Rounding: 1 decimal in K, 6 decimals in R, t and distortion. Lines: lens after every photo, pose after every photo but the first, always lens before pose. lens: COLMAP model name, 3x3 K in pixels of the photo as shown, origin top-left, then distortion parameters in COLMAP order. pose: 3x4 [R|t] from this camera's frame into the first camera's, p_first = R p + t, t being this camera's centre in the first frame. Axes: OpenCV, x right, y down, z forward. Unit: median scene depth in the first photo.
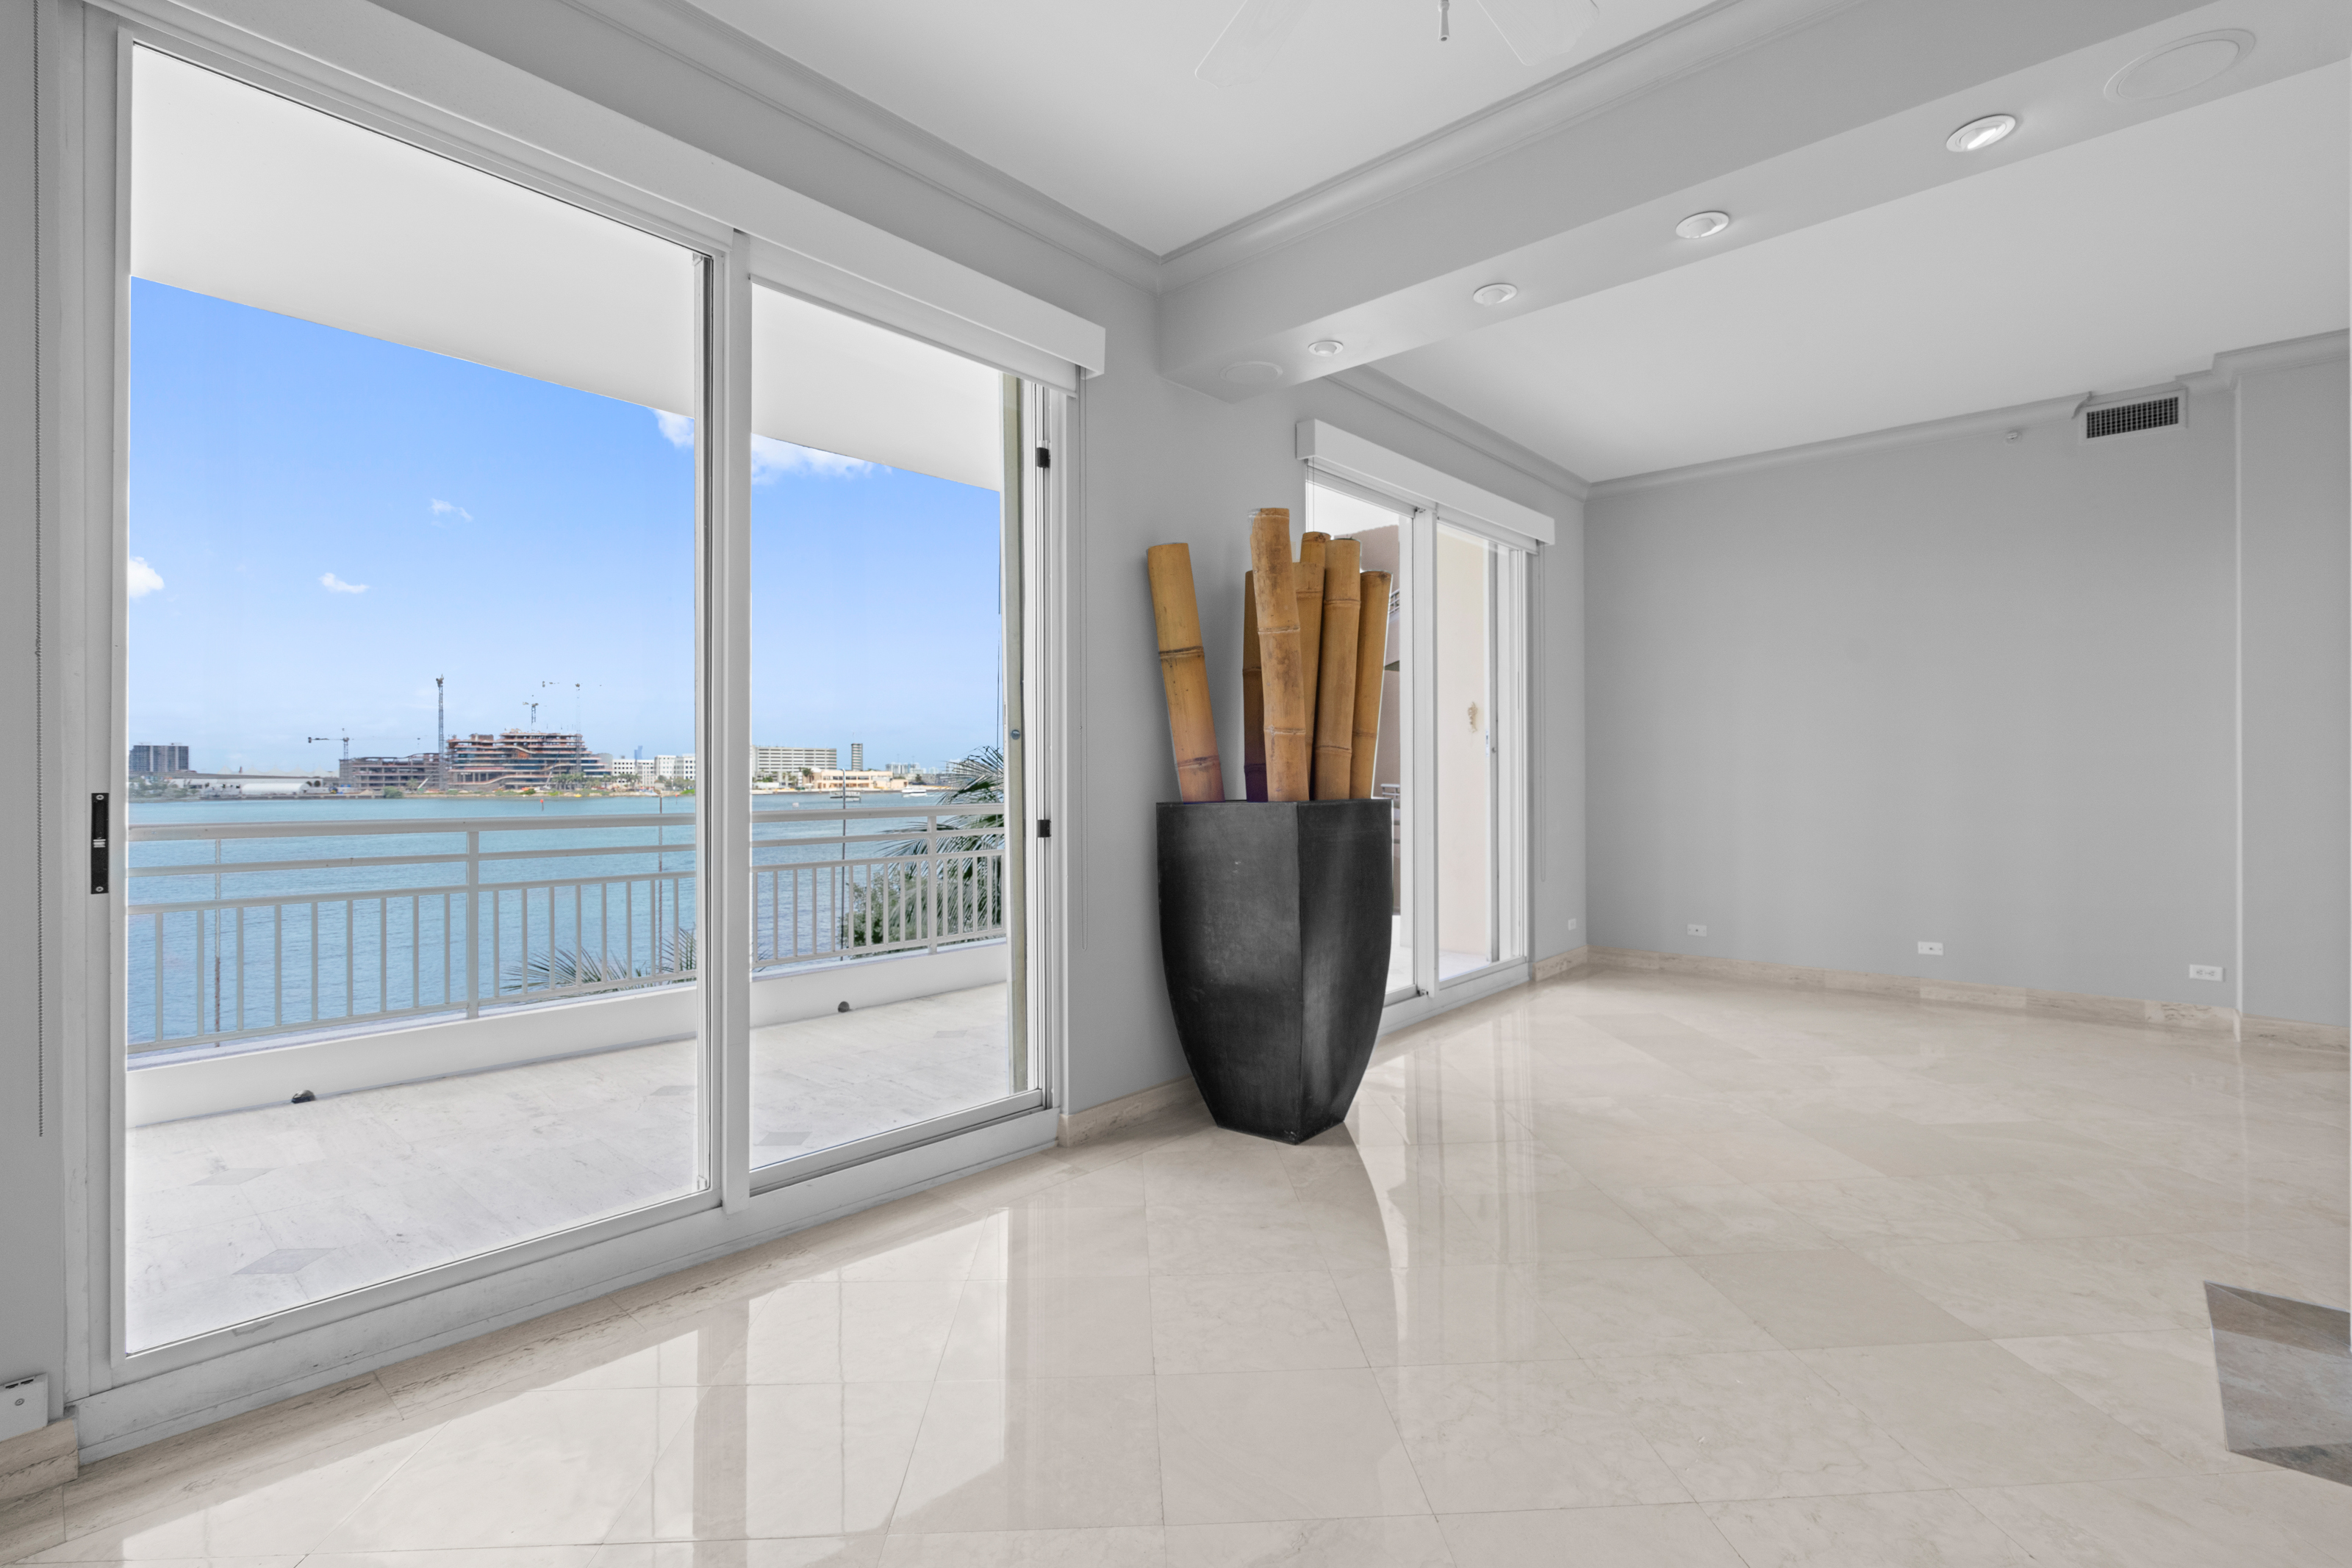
lens RADIAL K [[1067.9, 0, 1174.7], [0, 1067.9, 770.2], [0, 0, 1]] dist [-0.010510, 0.005794]
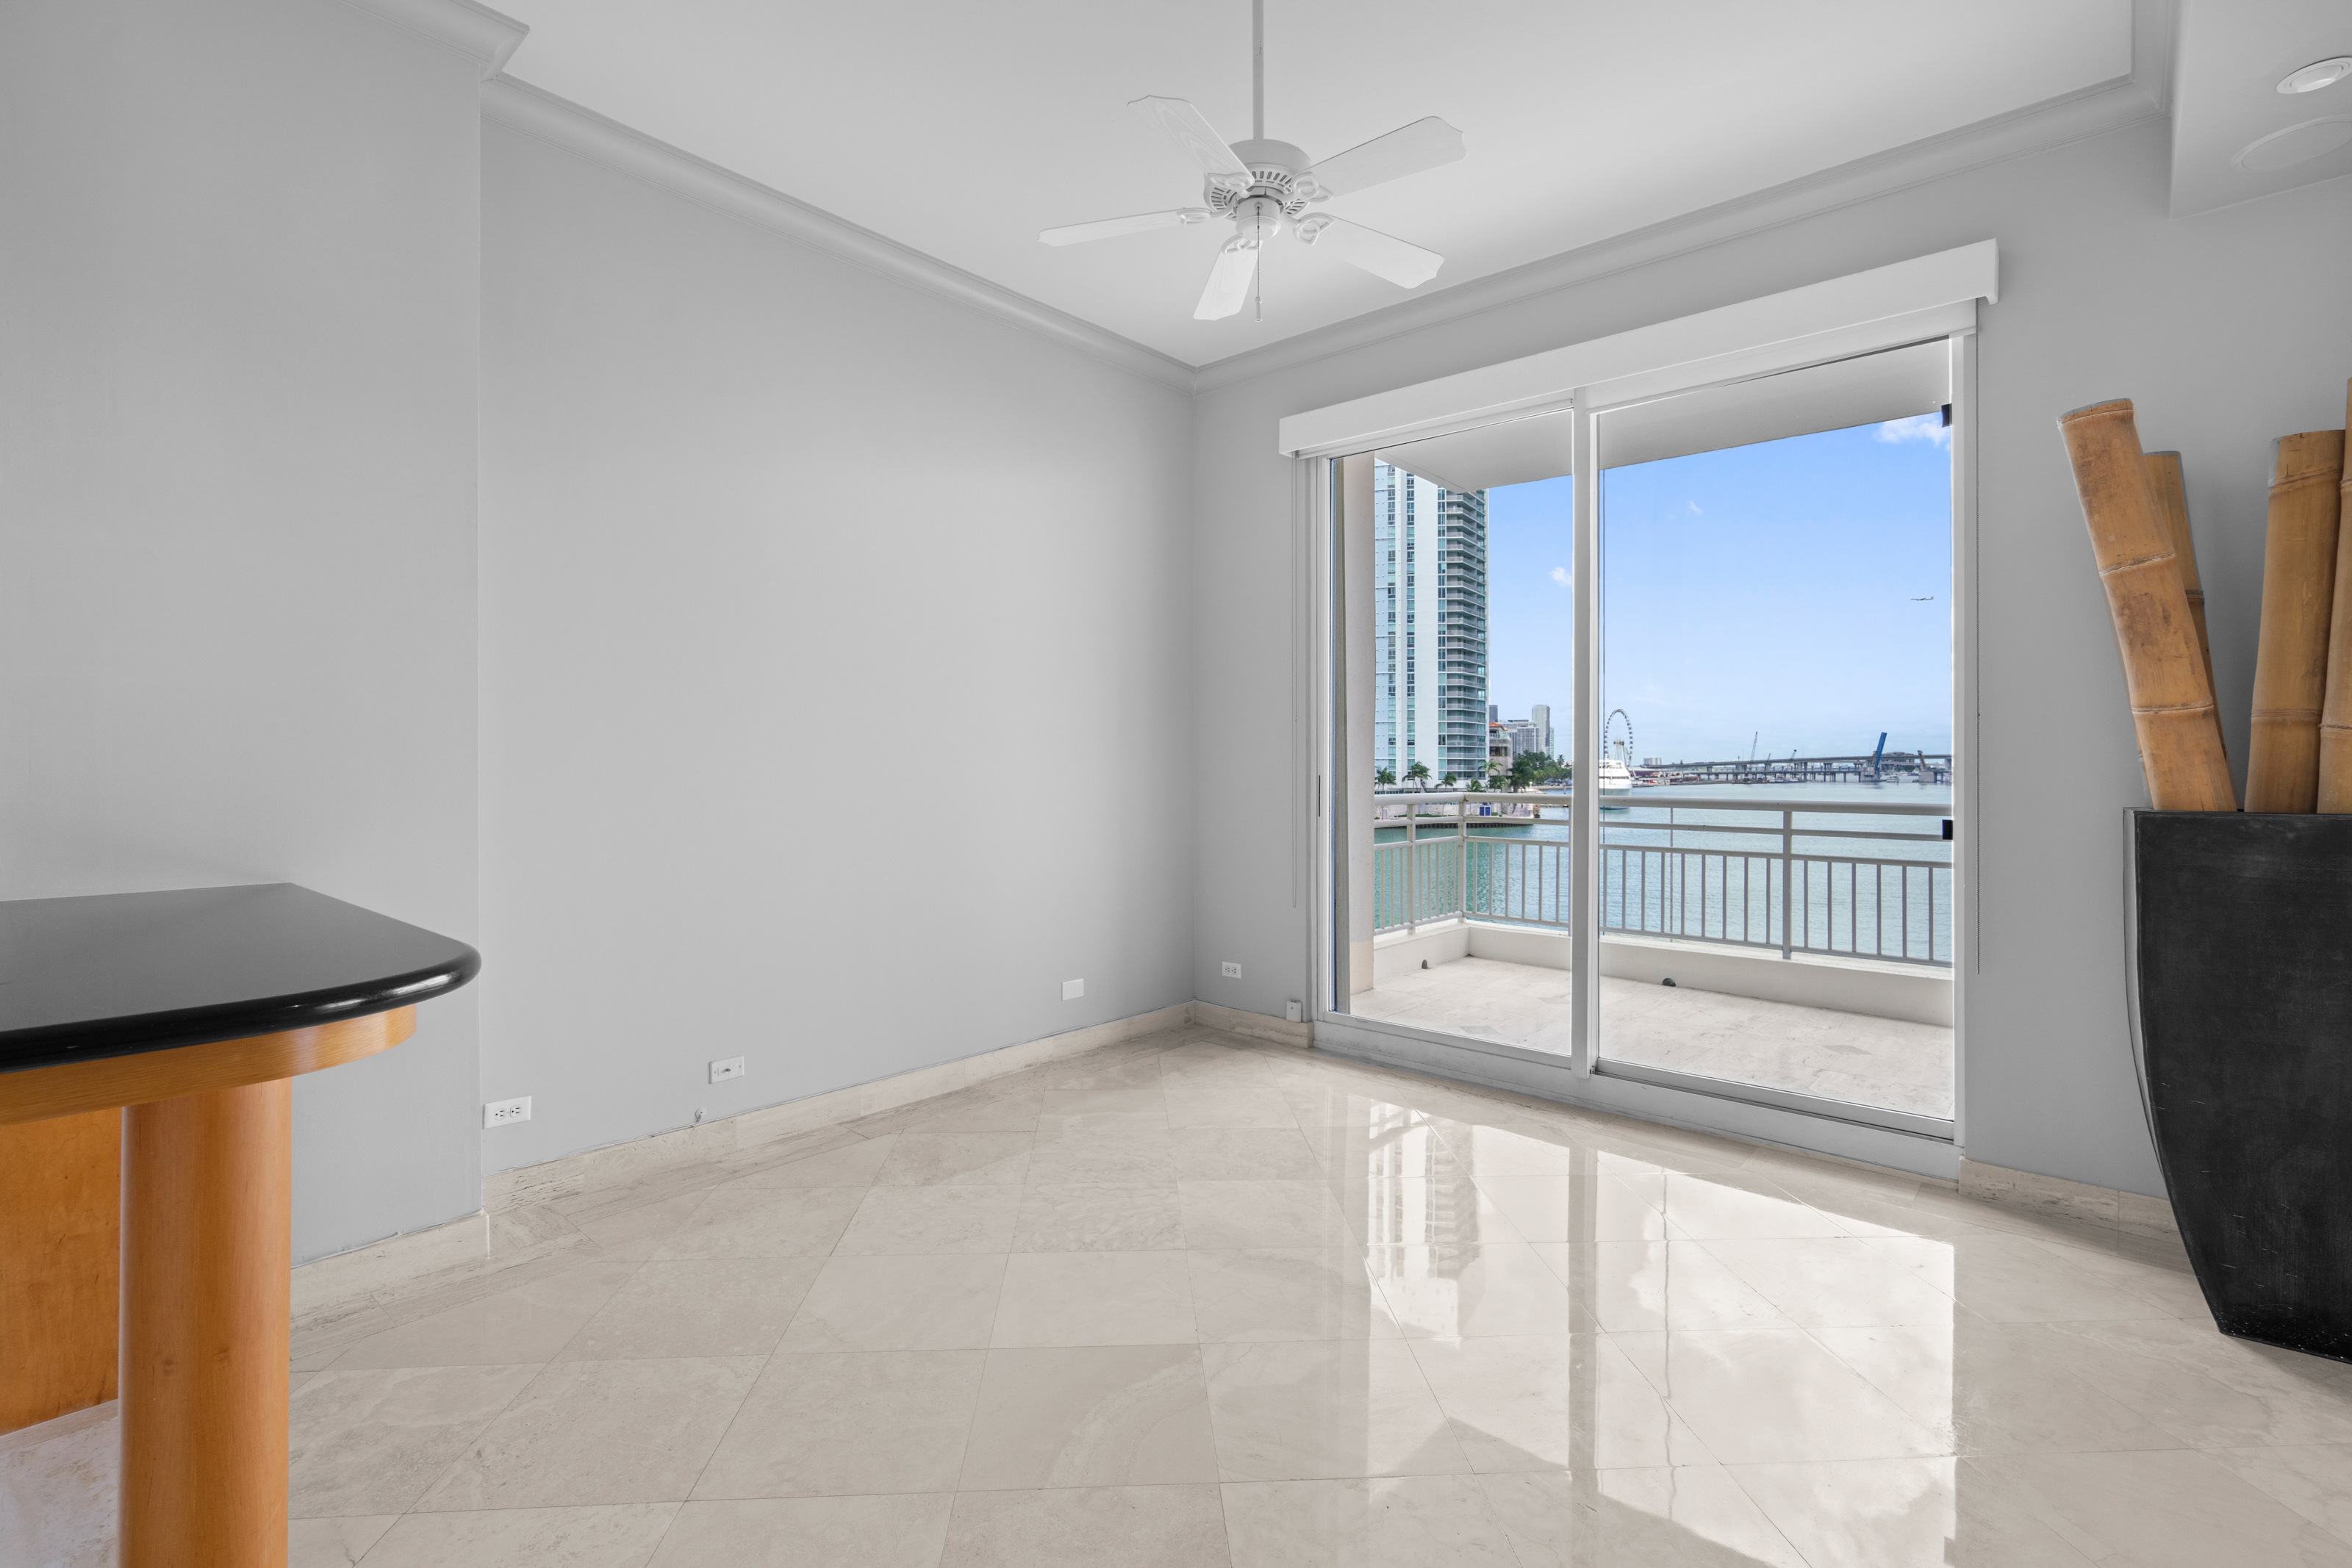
lens RADIAL K [[1067.9, 0, 1192.3], [0, 1067.9, 762.3], [0, 0, 1]] dist [-0.010510, 0.005794]
pose [[0.011212, -0.002872, -0.999933, 0.989634], [0.007058, 0.999971, -0.002793, -0.005254], [0.999912, -0.007026, 0.011232, 0.464093]]
